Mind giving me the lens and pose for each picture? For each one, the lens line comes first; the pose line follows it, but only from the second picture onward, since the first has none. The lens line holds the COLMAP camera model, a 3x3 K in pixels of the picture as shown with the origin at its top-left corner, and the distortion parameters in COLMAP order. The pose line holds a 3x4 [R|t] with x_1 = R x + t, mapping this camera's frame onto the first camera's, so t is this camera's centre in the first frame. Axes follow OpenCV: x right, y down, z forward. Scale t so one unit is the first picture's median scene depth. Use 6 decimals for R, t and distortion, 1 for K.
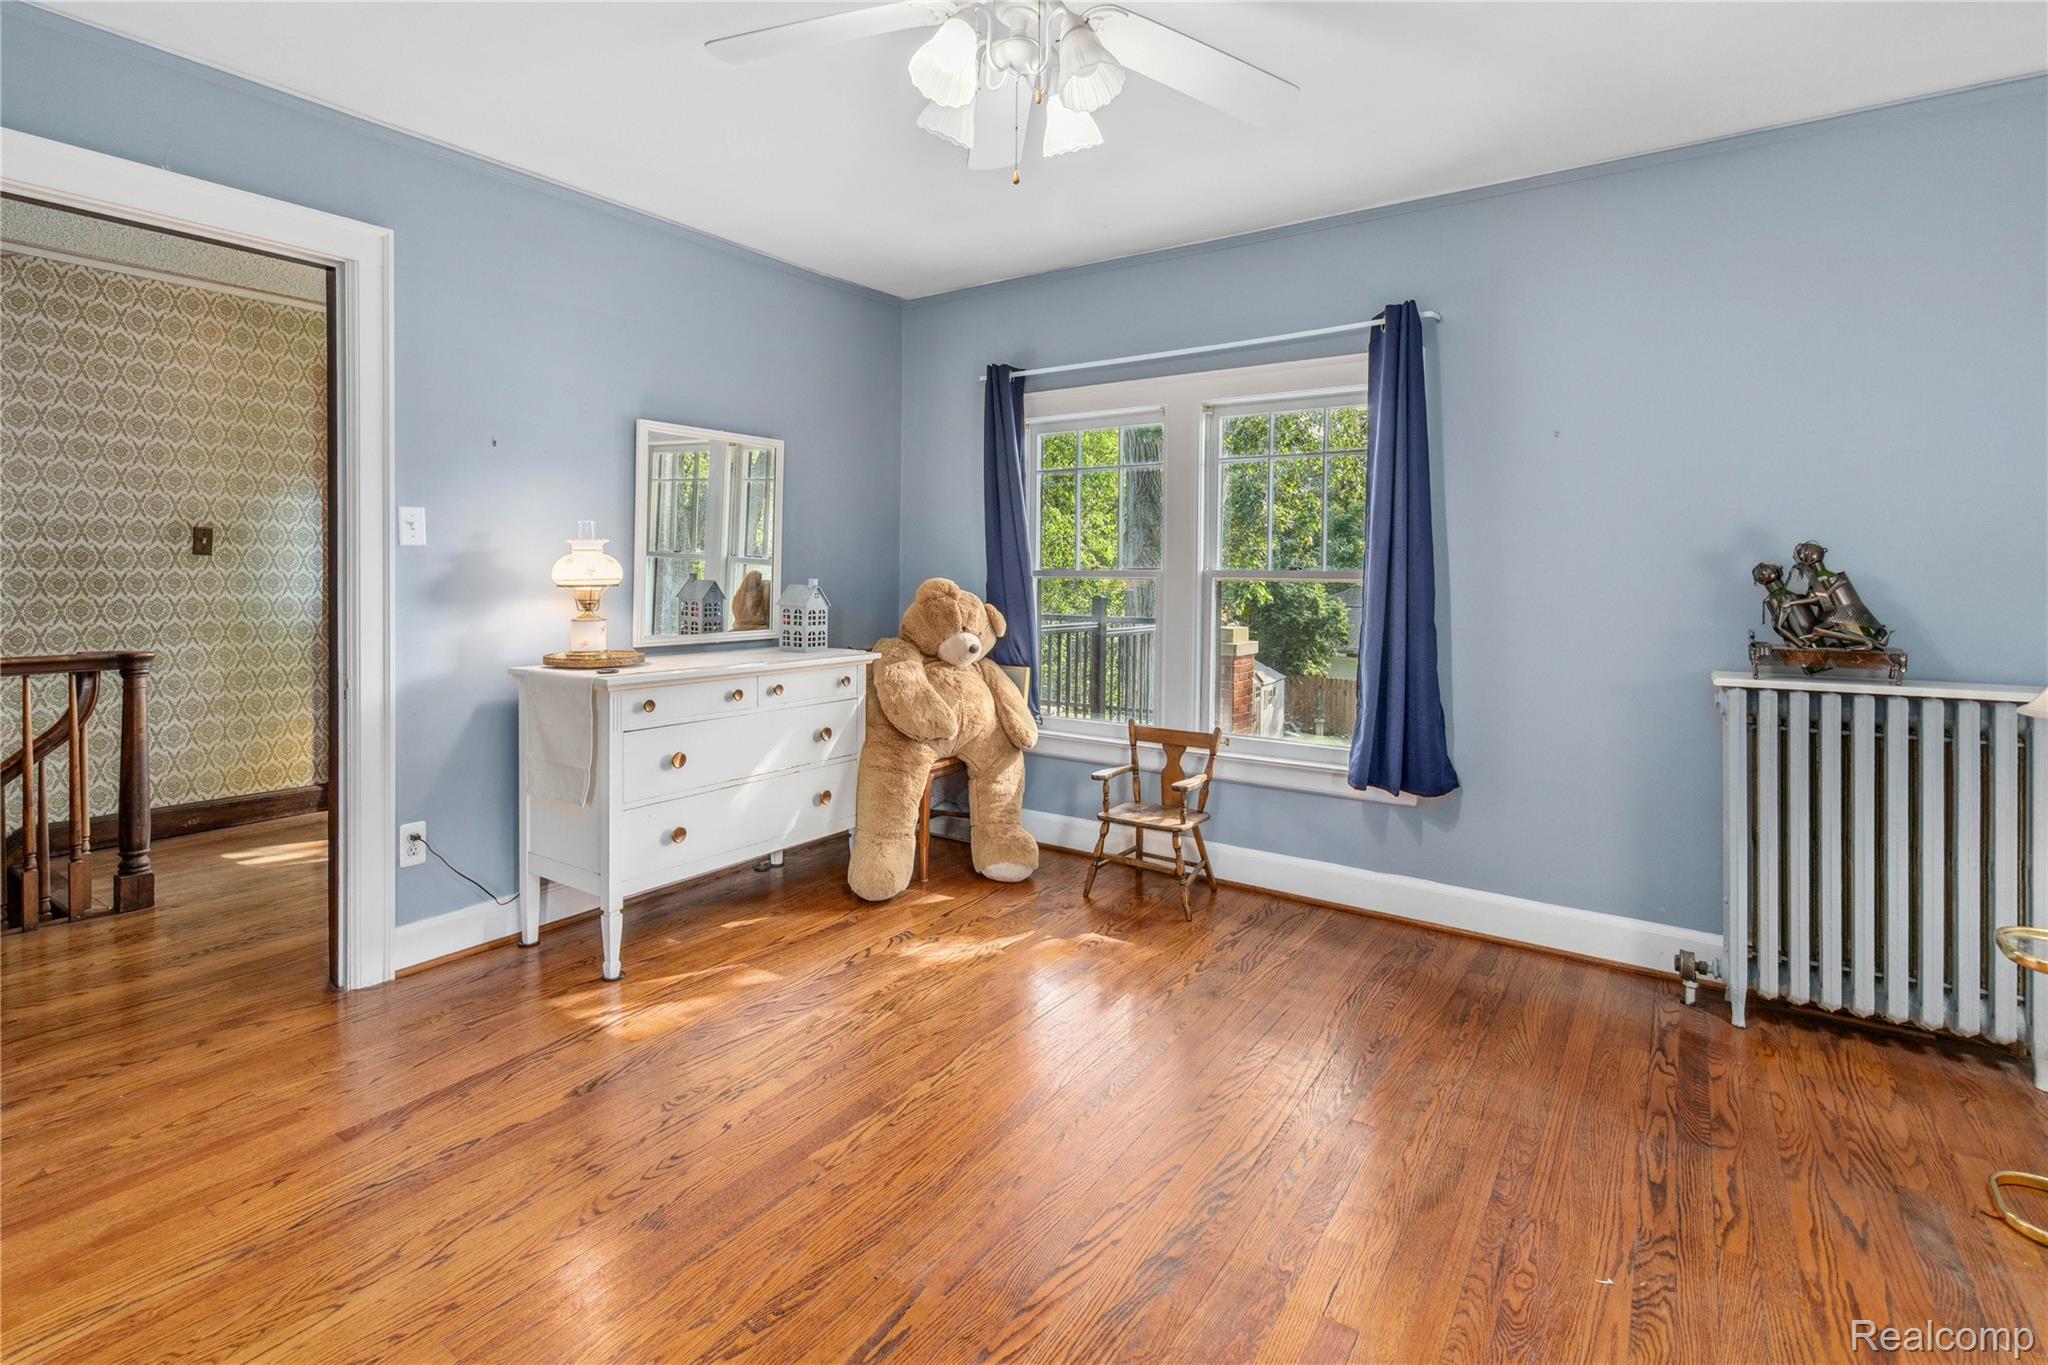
lens RADIAL K [[944.2, 0, 1017.2], [0, 944.2, 575.7], [0, 0, 1]] dist [0.005093, -0.001006]
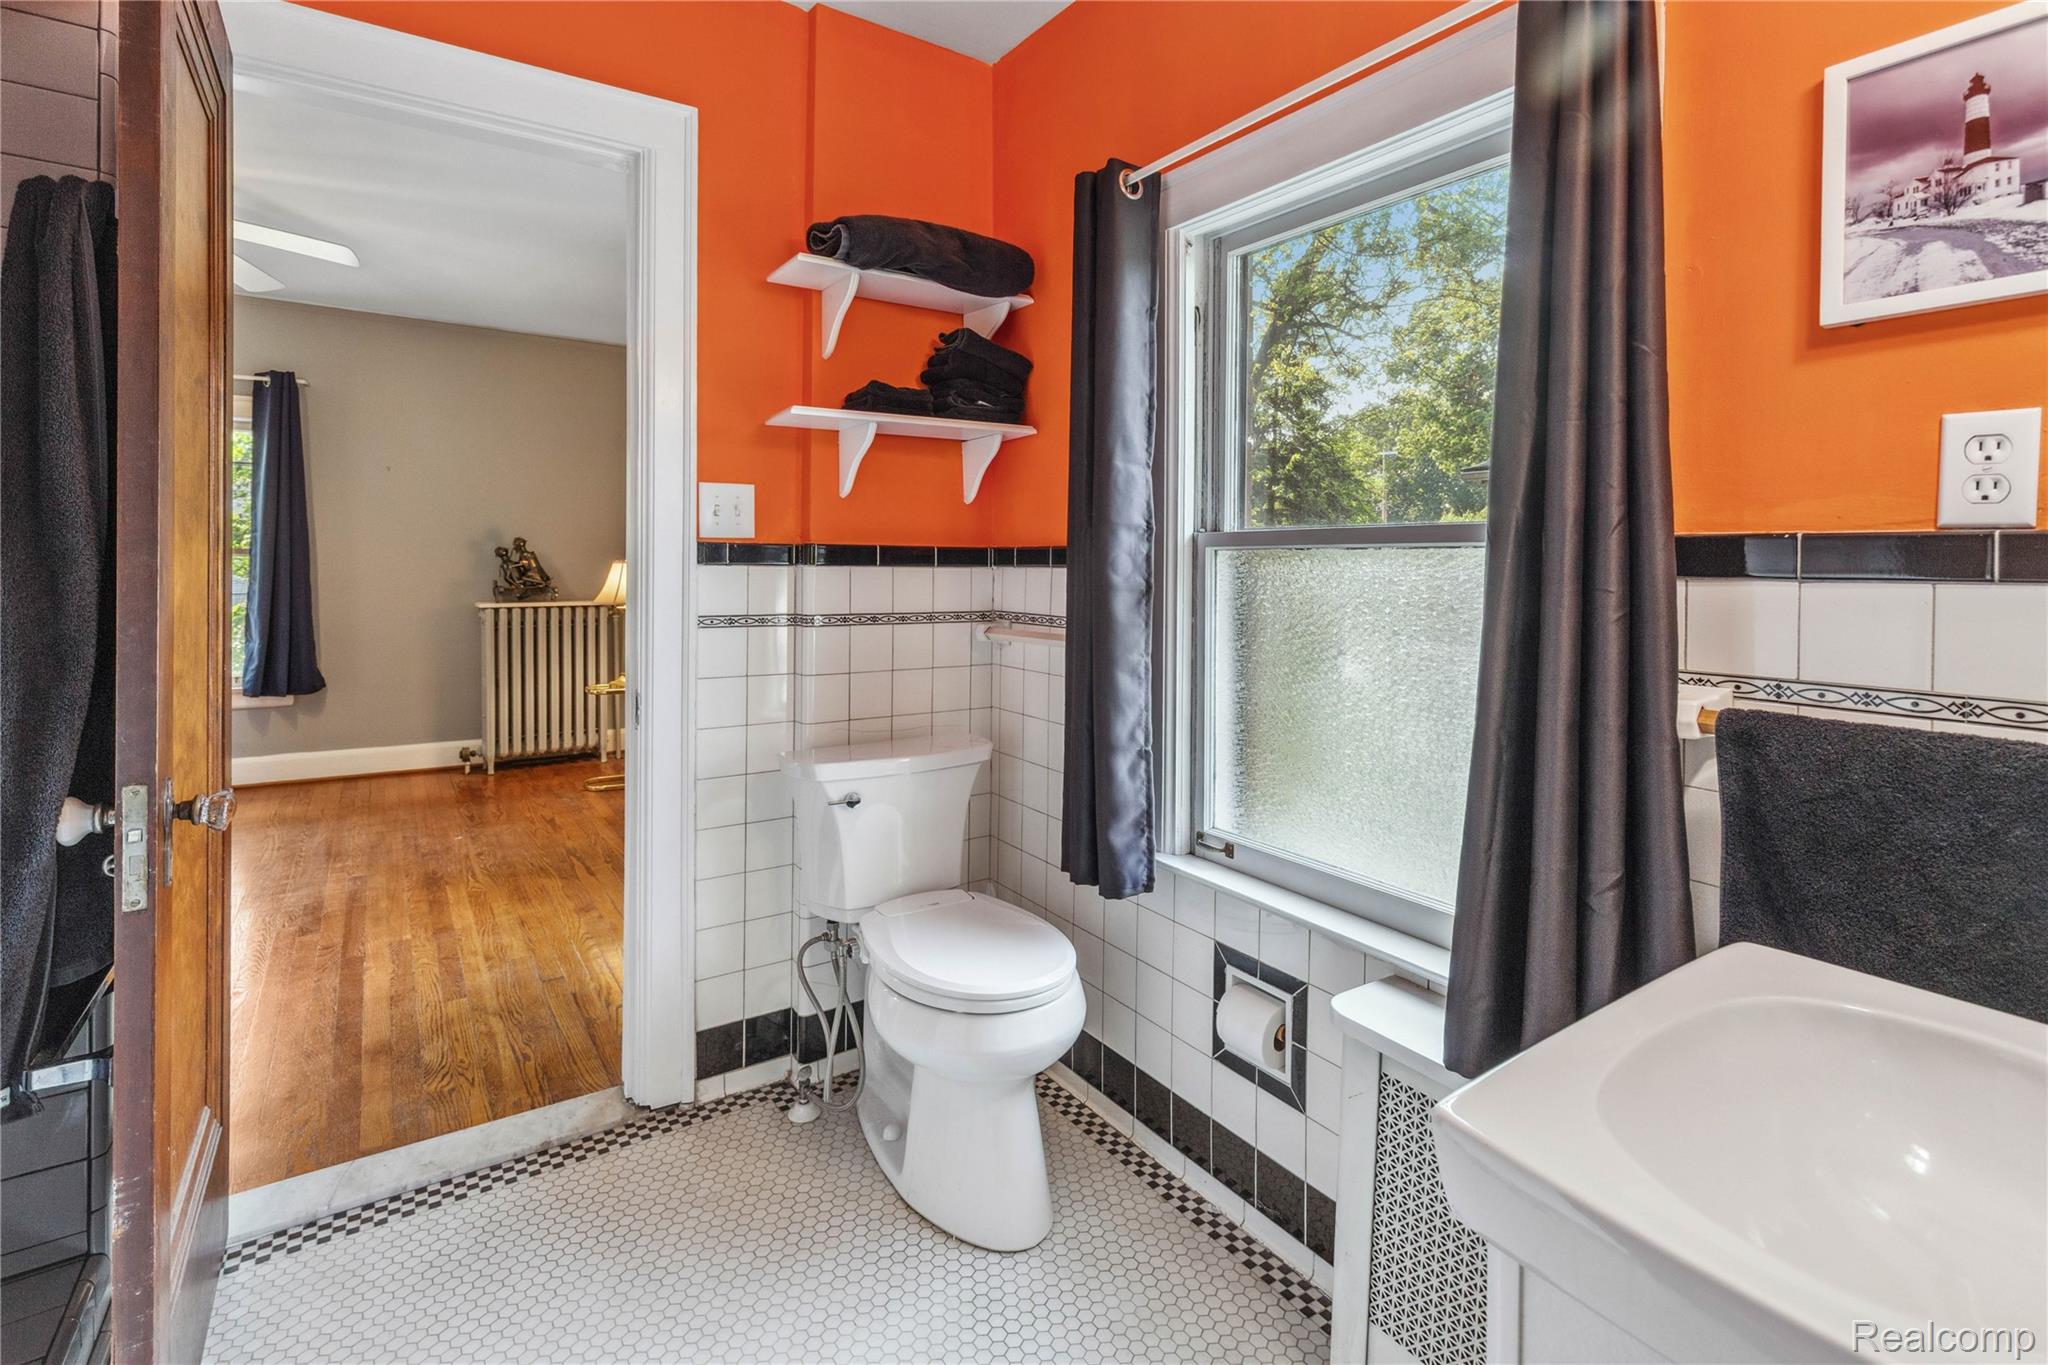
lens RADIAL K [[944.2, 0, 1027.5], [0, 944.2, 572.7], [0, 0, 1]] dist [0.005093, -0.001006]
pose [[0.347476, -0.011421, 0.937619, -0.988338], [0.003588, 0.999935, 0.010850, 0.033622], [-0.937682, -0.000406, 0.347494, -1.050850]]
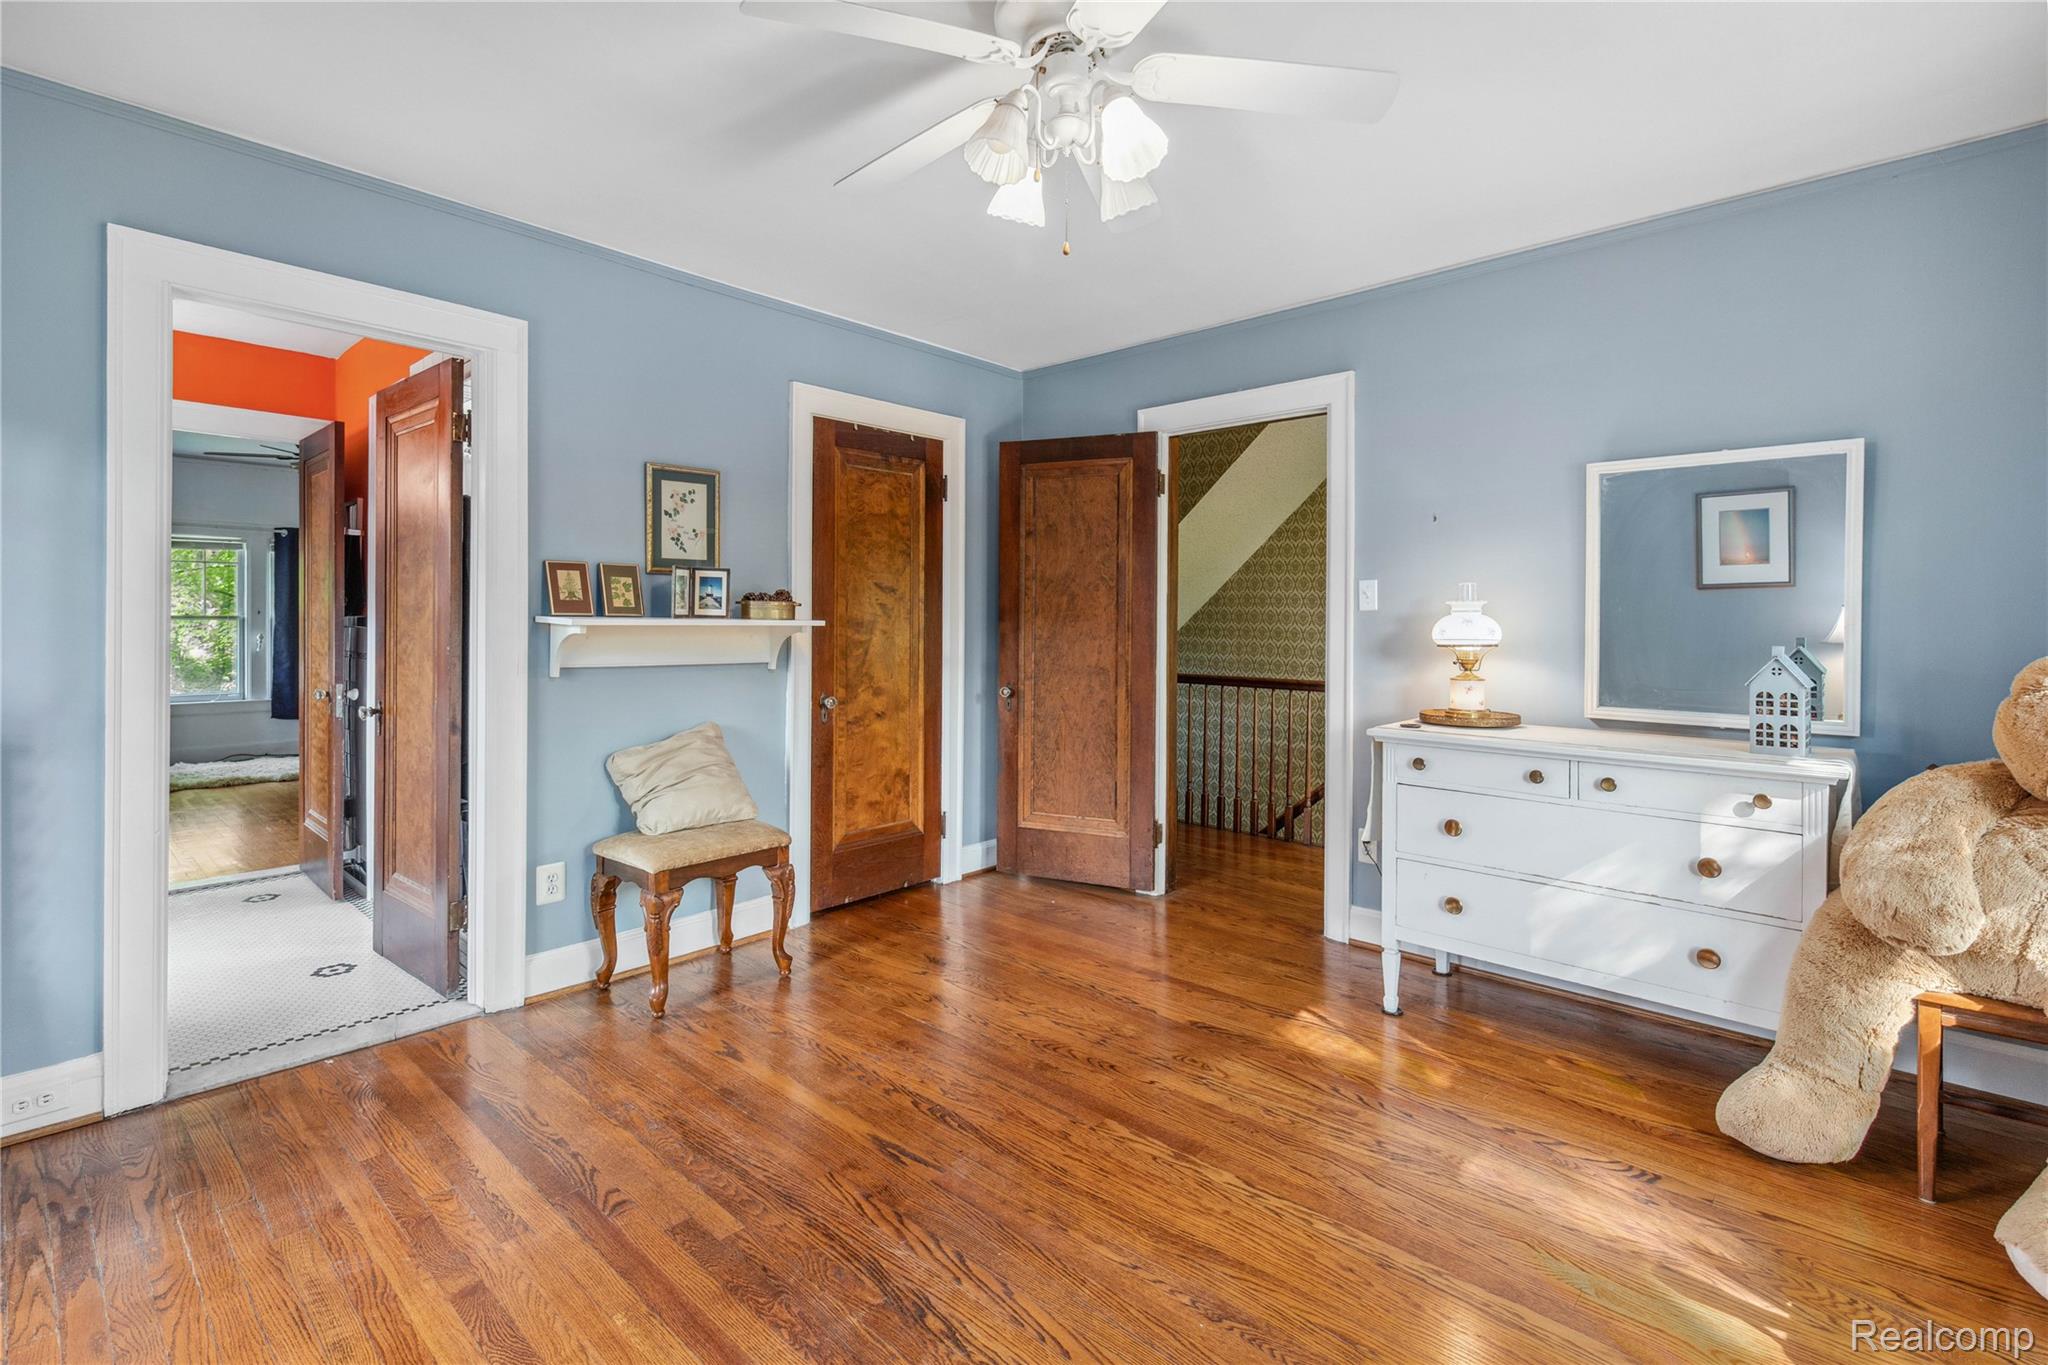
lens RADIAL K [[944.2, 0, 1055.3], [0, 944.2, 617.9], [0, 0, 1]] dist [0.005093, -0.001006]
pose [[-0.110681, -0.007688, -0.993826, 0.611148], [-0.017882, 0.999824, -0.005743, -0.006657], [0.993695, 0.017136, -0.110799, 0.658535]]
